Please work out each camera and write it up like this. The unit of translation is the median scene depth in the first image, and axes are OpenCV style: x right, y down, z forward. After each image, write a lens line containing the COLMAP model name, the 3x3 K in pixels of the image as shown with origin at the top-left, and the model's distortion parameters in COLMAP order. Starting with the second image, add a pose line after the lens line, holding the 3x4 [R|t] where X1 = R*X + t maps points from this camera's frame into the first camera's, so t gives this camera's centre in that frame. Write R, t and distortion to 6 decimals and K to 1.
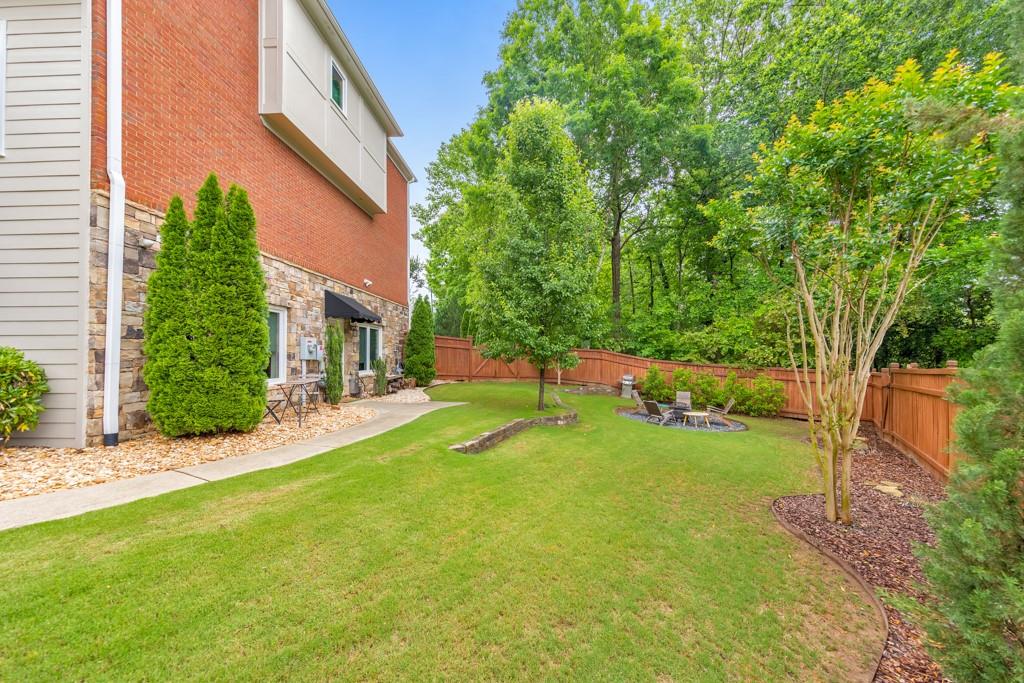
lens RADIAL K [[331.8, 0, 507.8], [0, 331.8, 346.7], [0, 0, 1]] dist [0.006748, -0.000250]
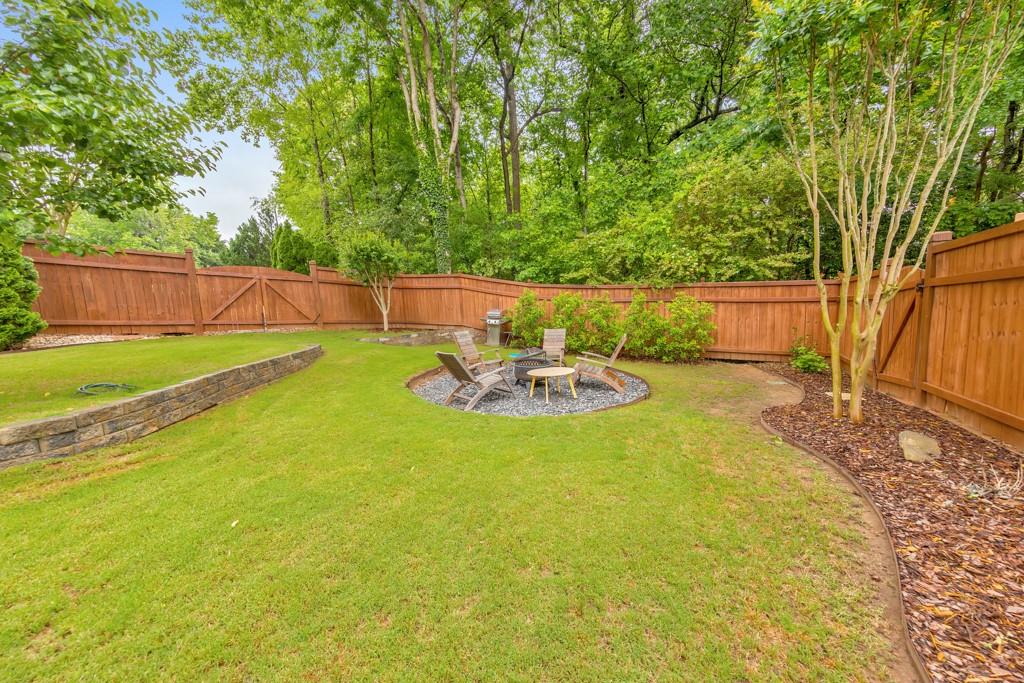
lens RADIAL K [[331.8, 0, 518.5], [0, 331.8, 339.5], [0, 0, 1]] dist [0.006748, -0.000250]
pose [[0.979650, -0.066484, 0.189382, 0.326554], [0.041124, 0.990016, 0.134824, 0.067816], [-0.196455, -0.124292, 0.972603, 0.425806]]
